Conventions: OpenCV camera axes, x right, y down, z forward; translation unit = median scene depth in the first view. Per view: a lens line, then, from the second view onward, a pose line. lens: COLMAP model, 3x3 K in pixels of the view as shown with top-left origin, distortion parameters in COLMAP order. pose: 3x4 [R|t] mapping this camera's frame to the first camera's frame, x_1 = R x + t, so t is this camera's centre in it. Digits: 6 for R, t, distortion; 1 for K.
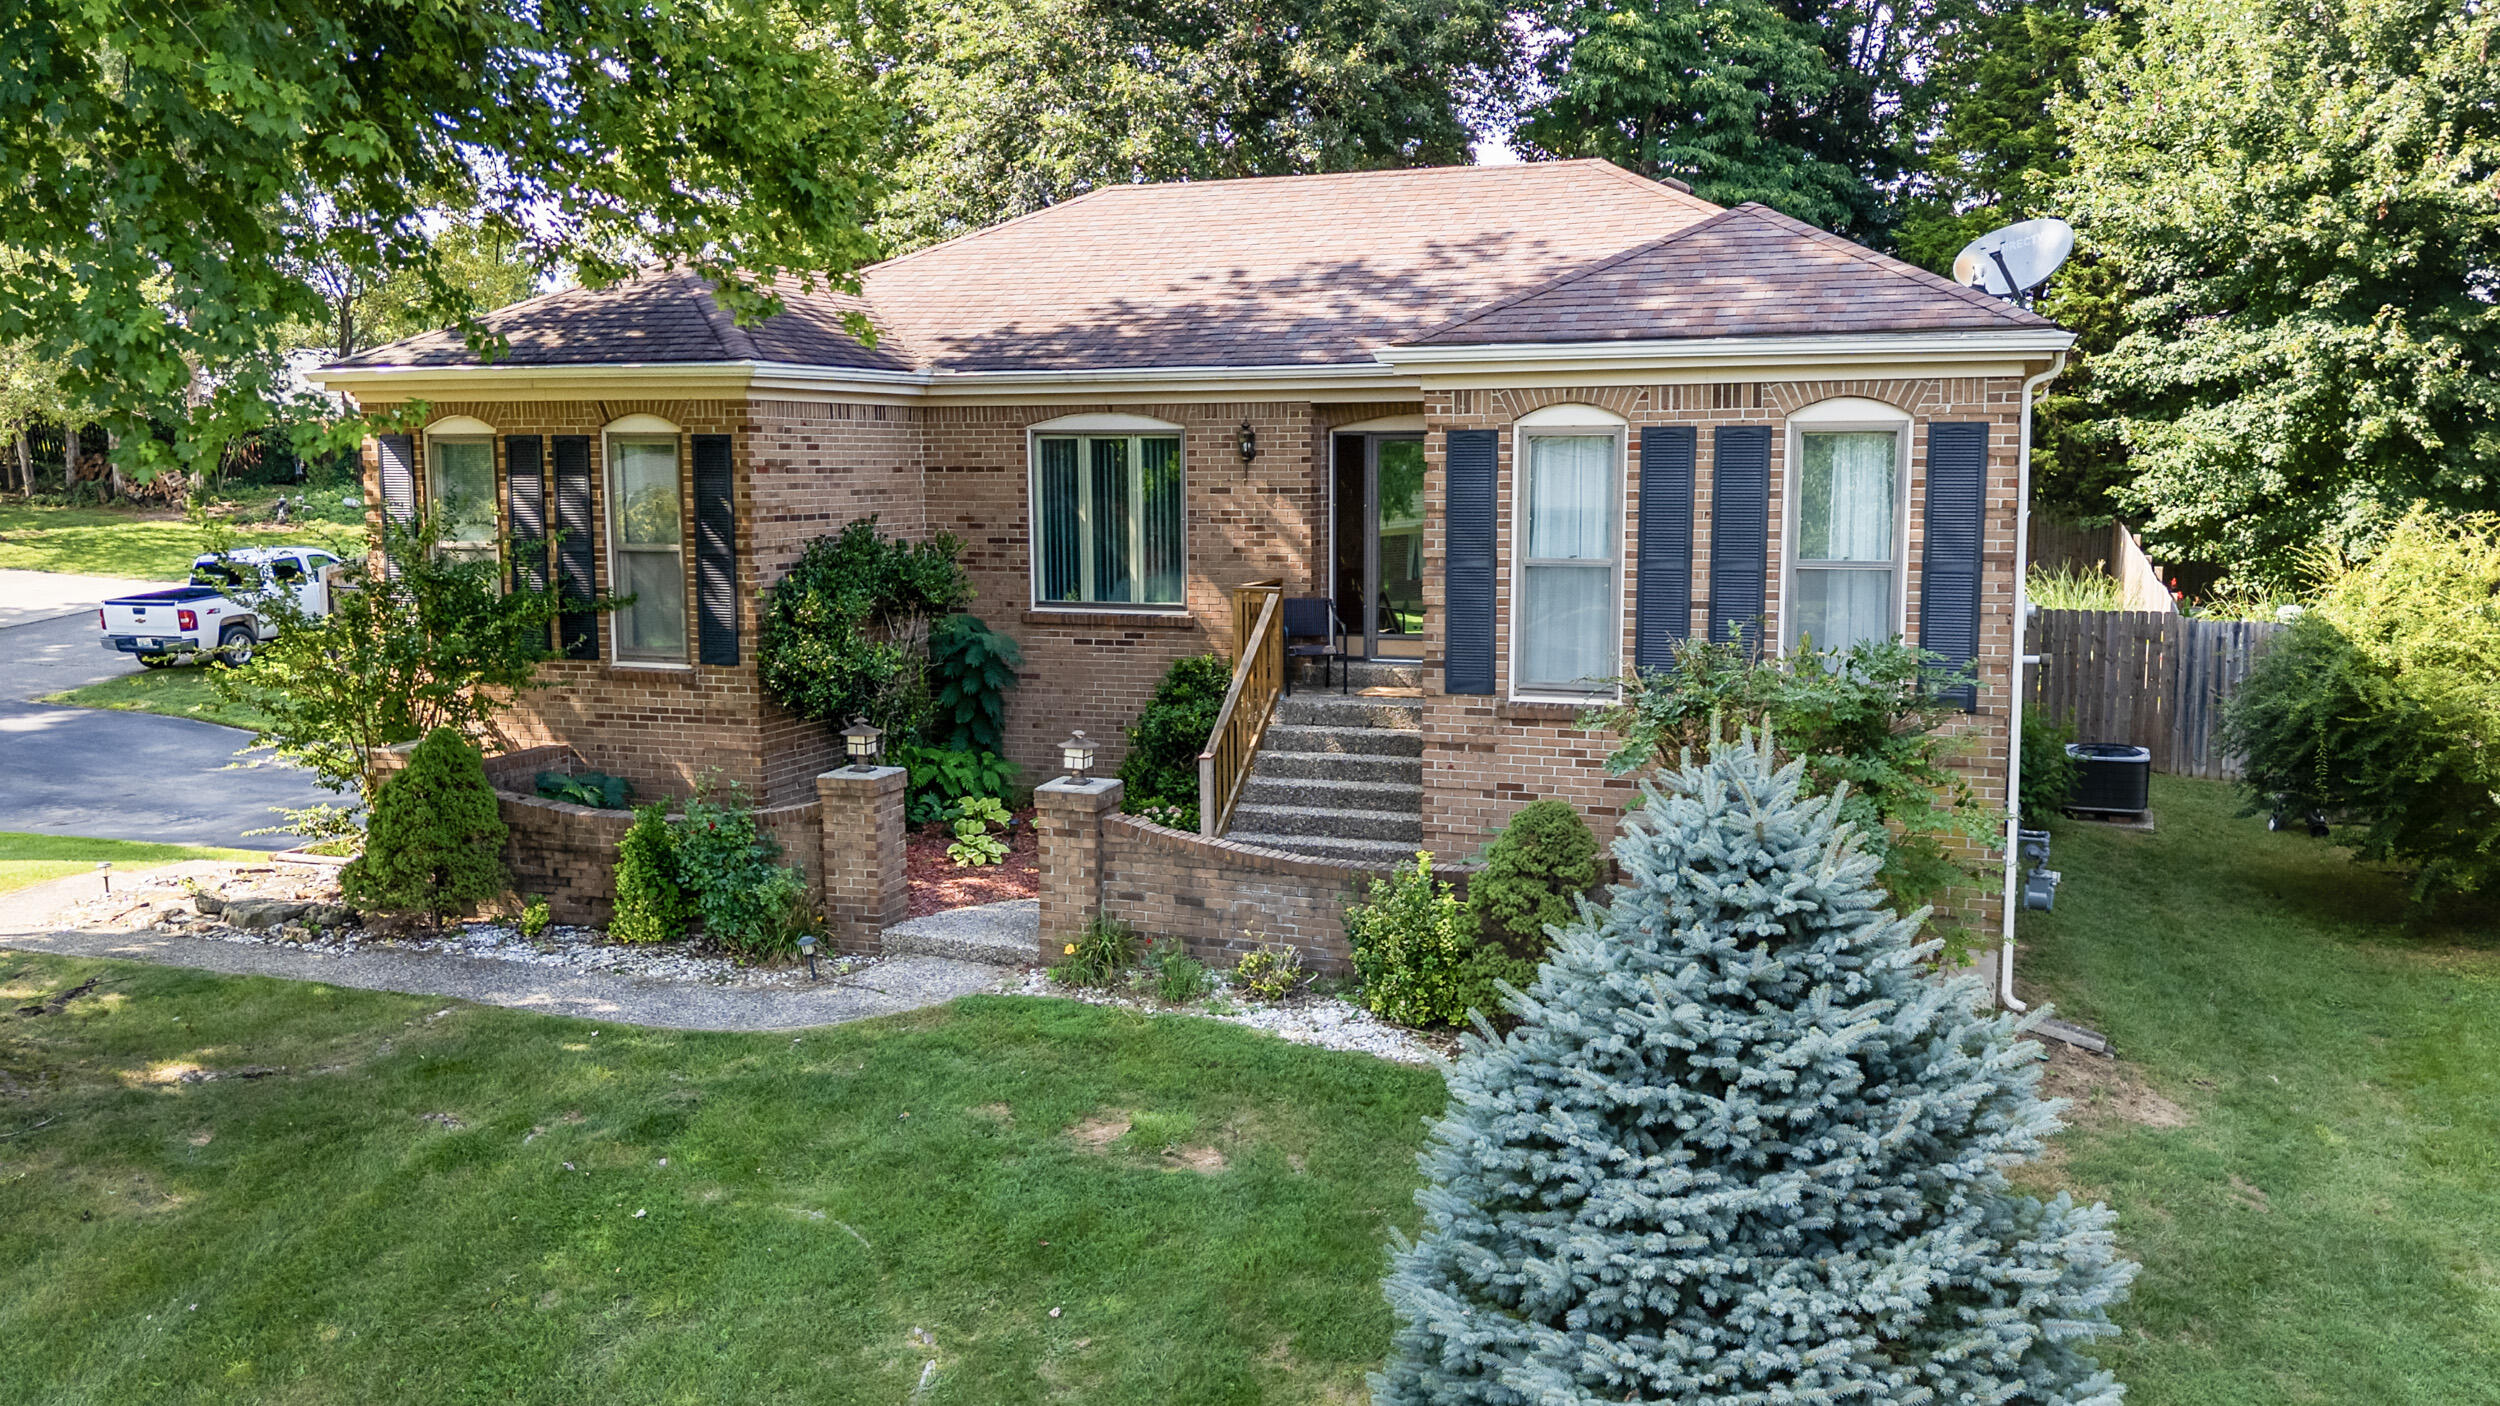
lens RADIAL K [[1988.1, 0, 1250.0], [0, 1988.1, 703.0], [0, 0, 1]] dist [0.107947, -0.145991]
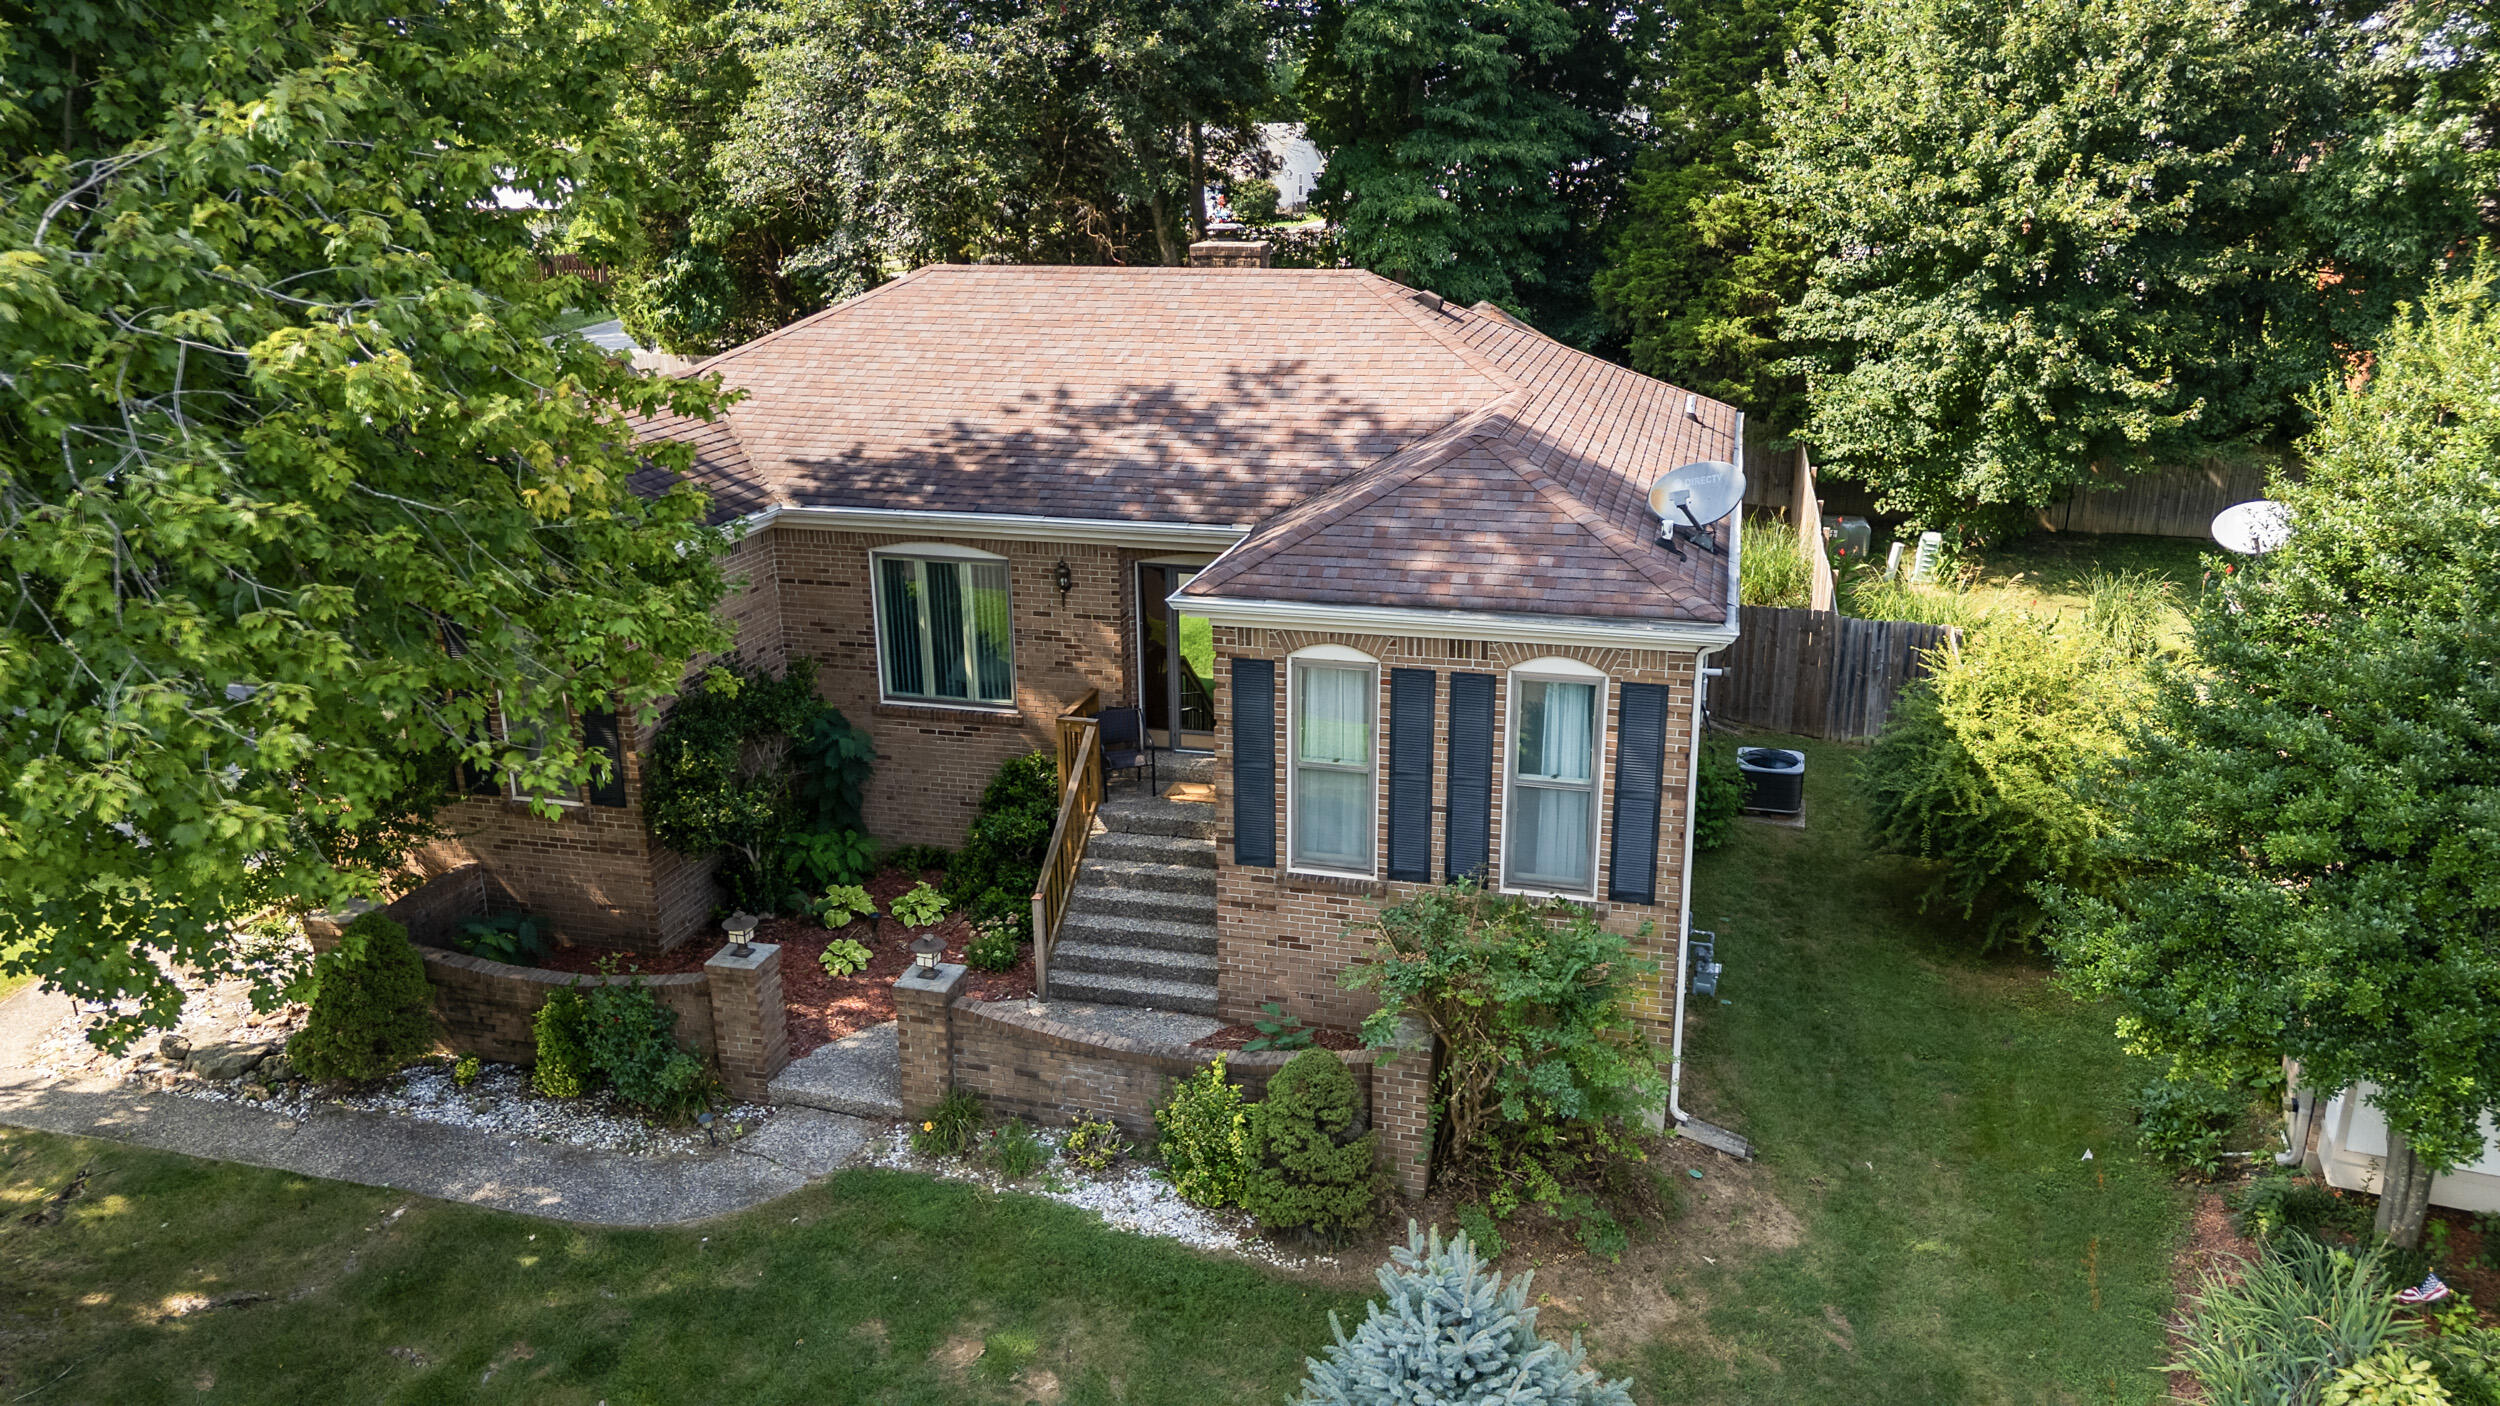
lens RADIAL K [[1742.4, 0, 1249.7], [0, 1742.4, 678.9], [0, 0, 1]] dist [0.083344, -0.096967]
pose [[0.995204, -0.029471, 0.093274, 0.011472], [0.014152, 0.986881, 0.160826, -0.286258], [-0.096790, -0.158735, 0.982565, -0.023992]]
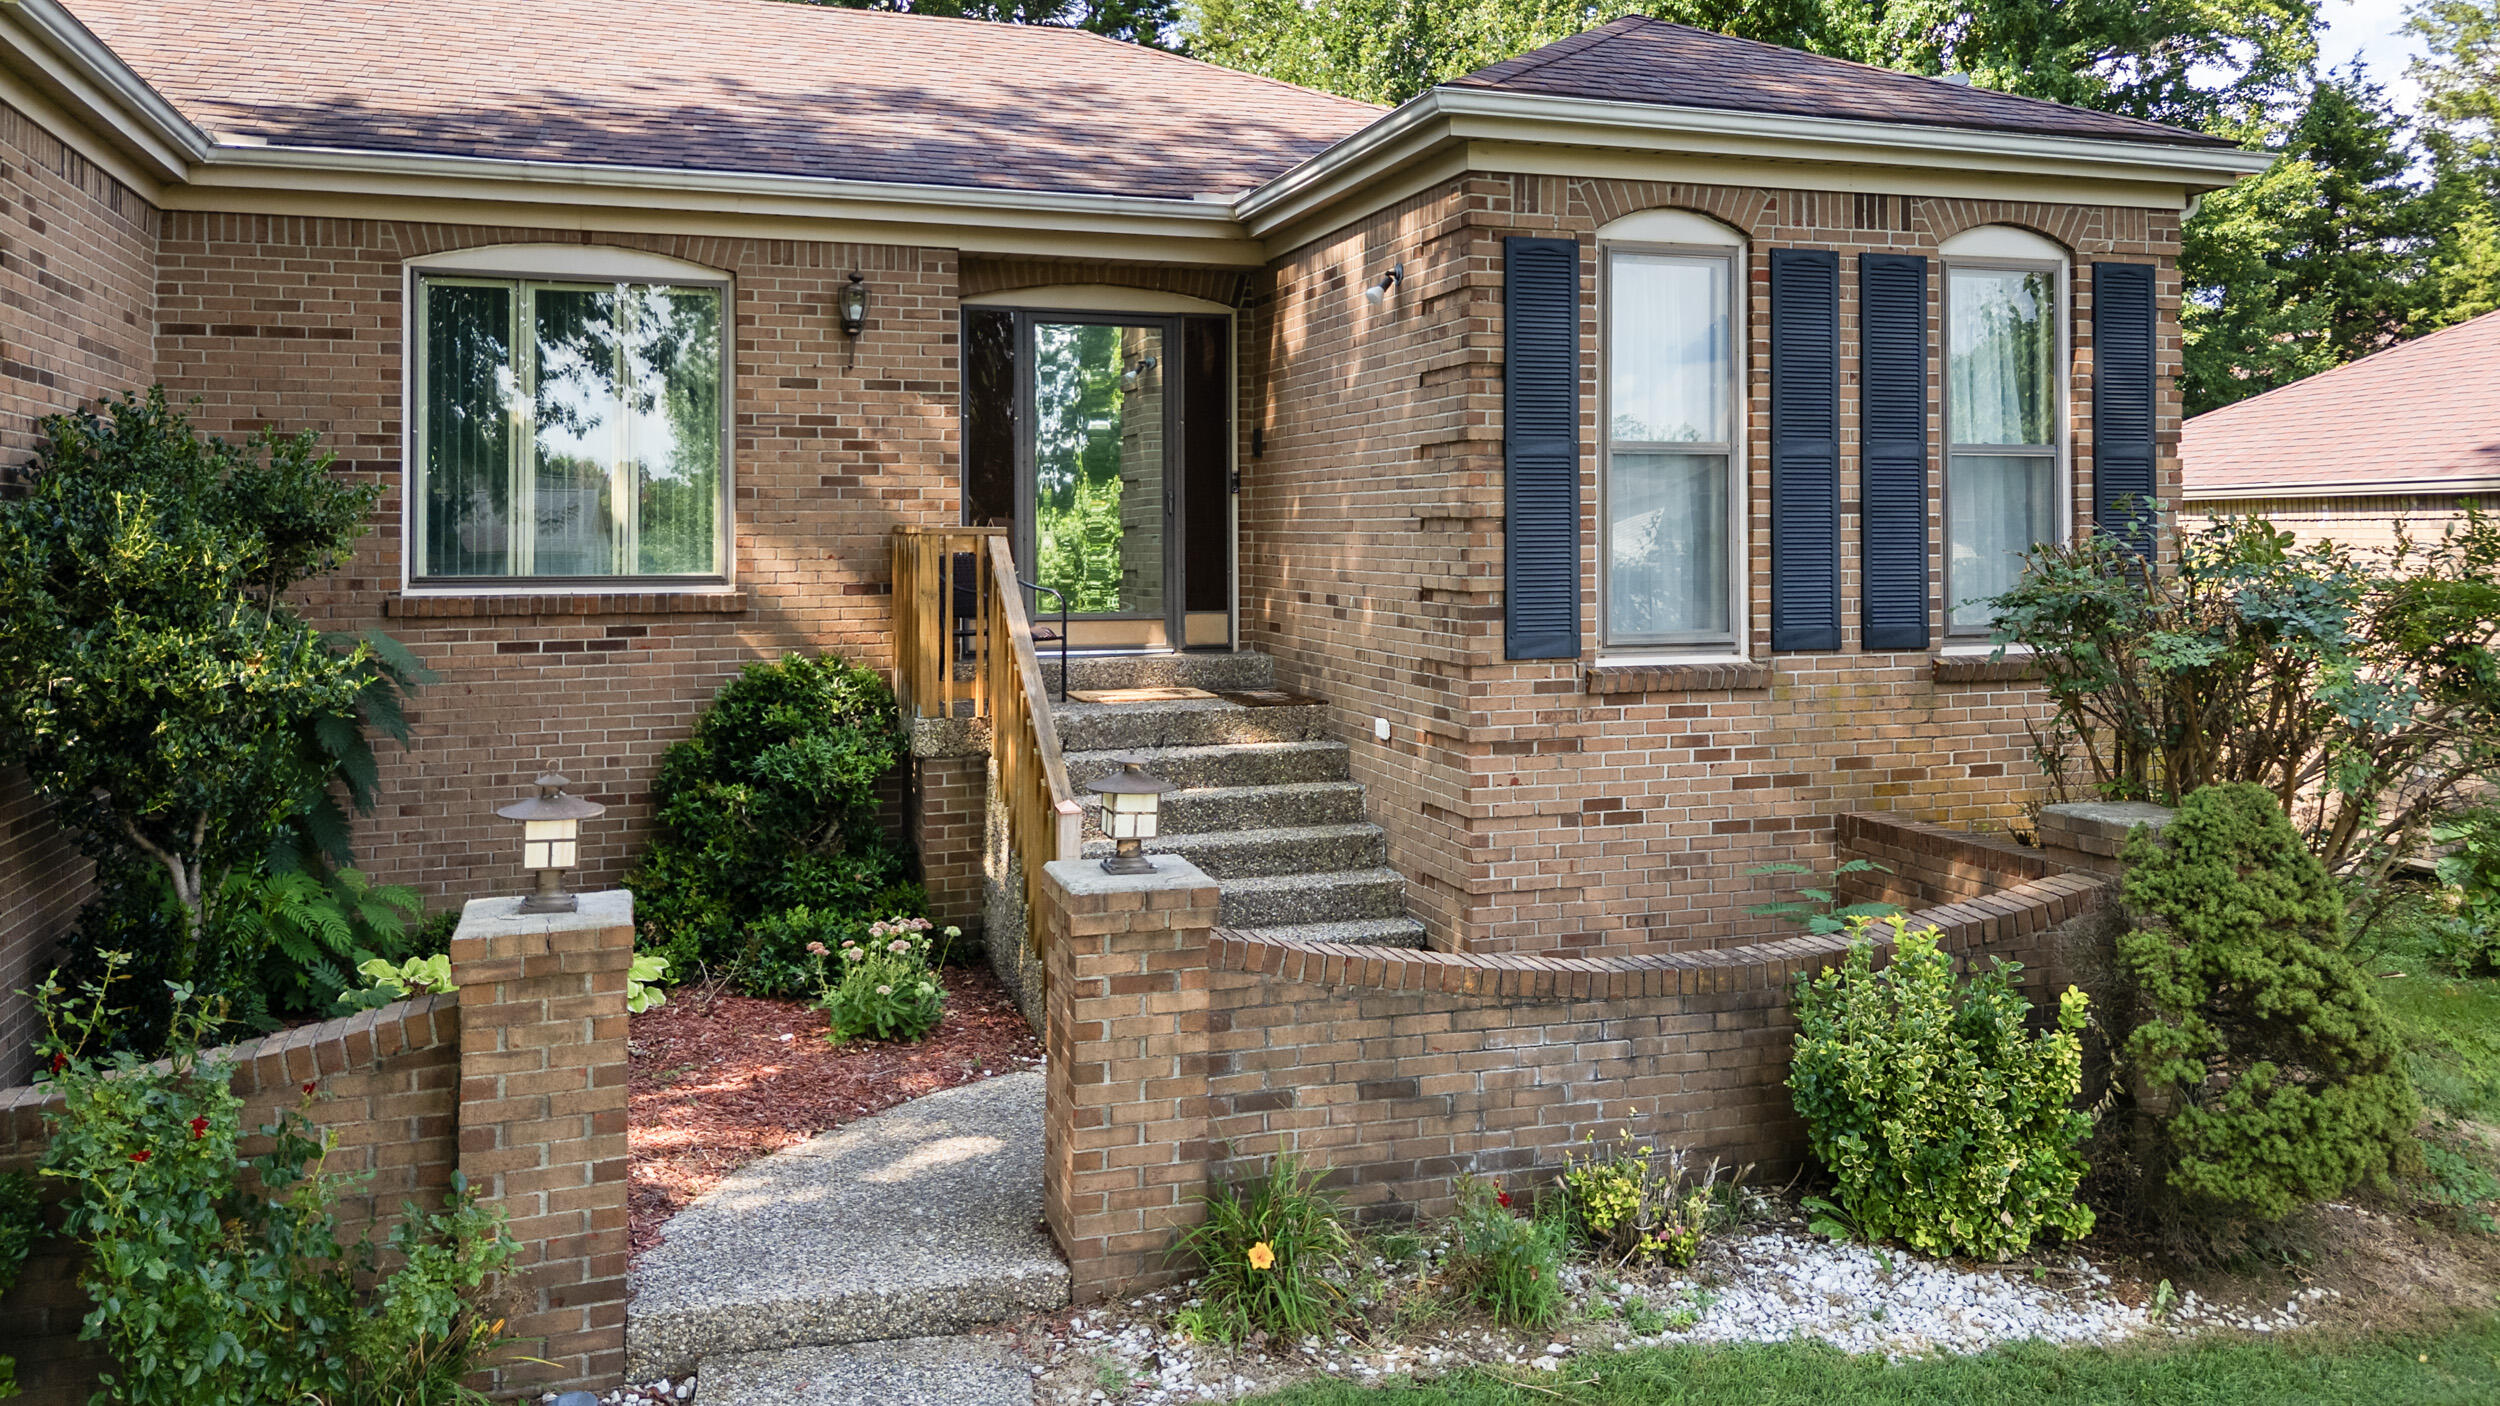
lens RADIAL K [[1802.5, 0, 1257.3], [0, 1802.5, 505.8], [0, 0, 1]] dist [0.081082, -0.108243]
pose [[0.780358, 0.013770, 0.625182, -0.310267], [0.077924, 0.989824, -0.119067, 0.008437], [-0.620459, 0.141631, 0.771343, 0.611532]]
